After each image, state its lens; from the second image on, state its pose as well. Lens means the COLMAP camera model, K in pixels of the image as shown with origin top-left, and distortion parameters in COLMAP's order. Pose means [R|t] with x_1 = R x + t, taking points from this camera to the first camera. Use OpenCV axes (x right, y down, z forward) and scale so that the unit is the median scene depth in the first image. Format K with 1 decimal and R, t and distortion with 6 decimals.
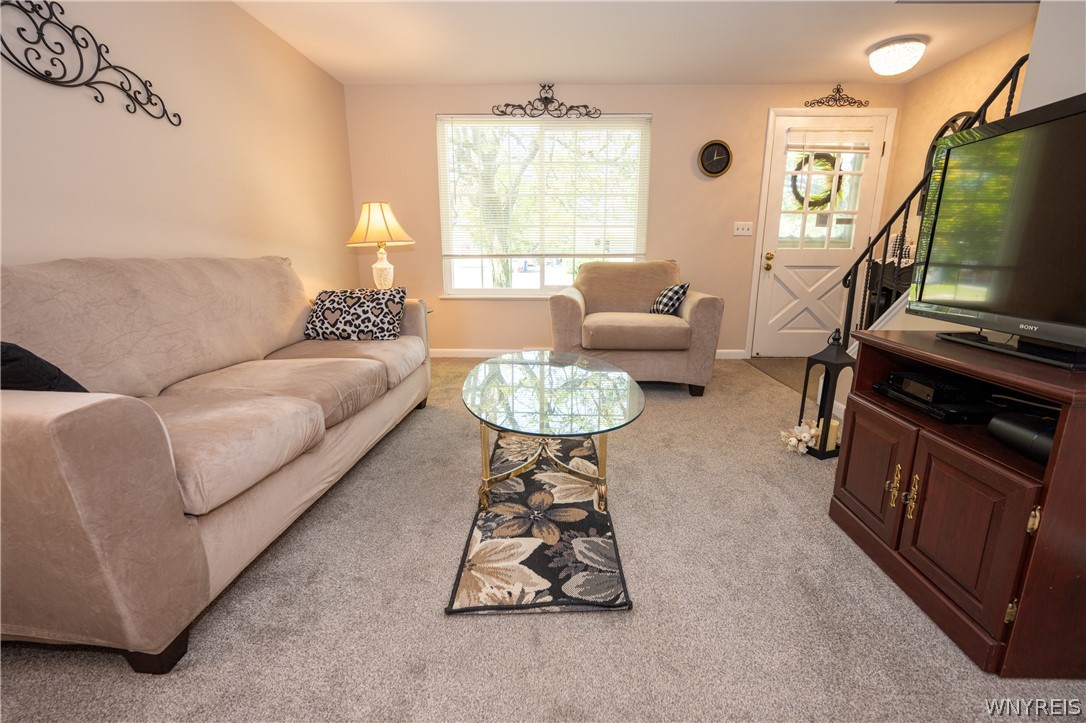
lens RADIAL K [[492.0, 0, 551.1], [0, 492.0, 367.2], [0, 0, 1]] dist [0.000046, 0.000280]
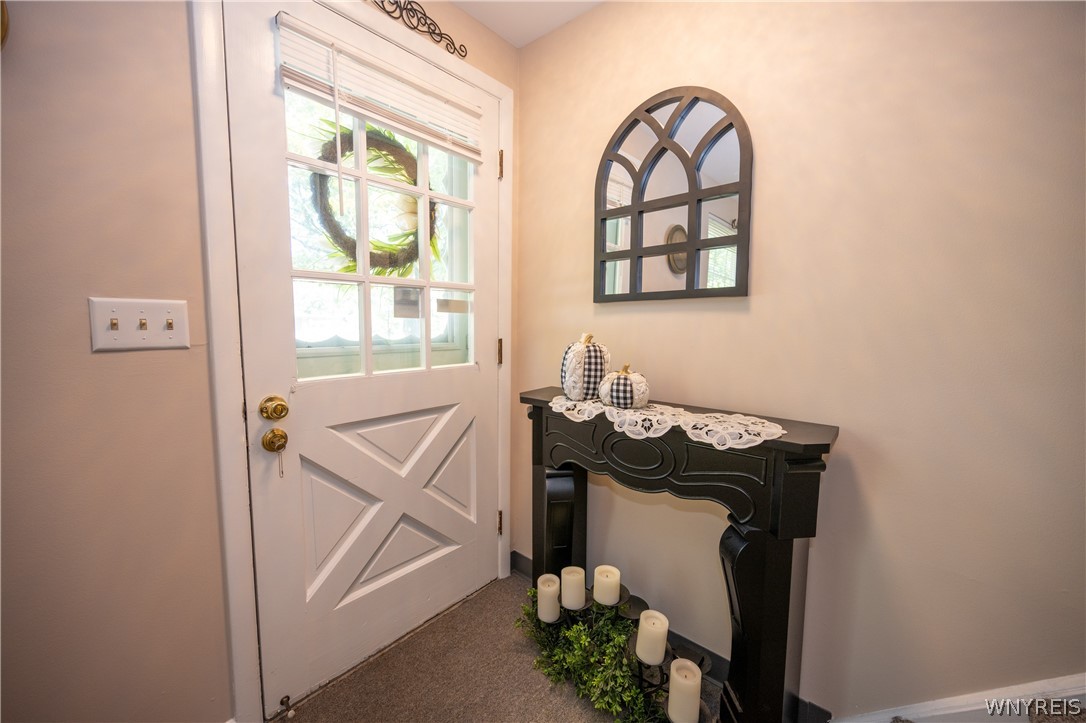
lens RADIAL K [[427.8, 0, 552.8], [0, 427.8, 356.4], [0, 0, 1]] dist [0.000742, -0.000747]
pose [[0.625037, -0.065725, 0.777823, 0.350033], [0.175510, 0.982768, -0.057992, -0.213839], [-0.760608, 0.172763, 0.625802, 0.698614]]
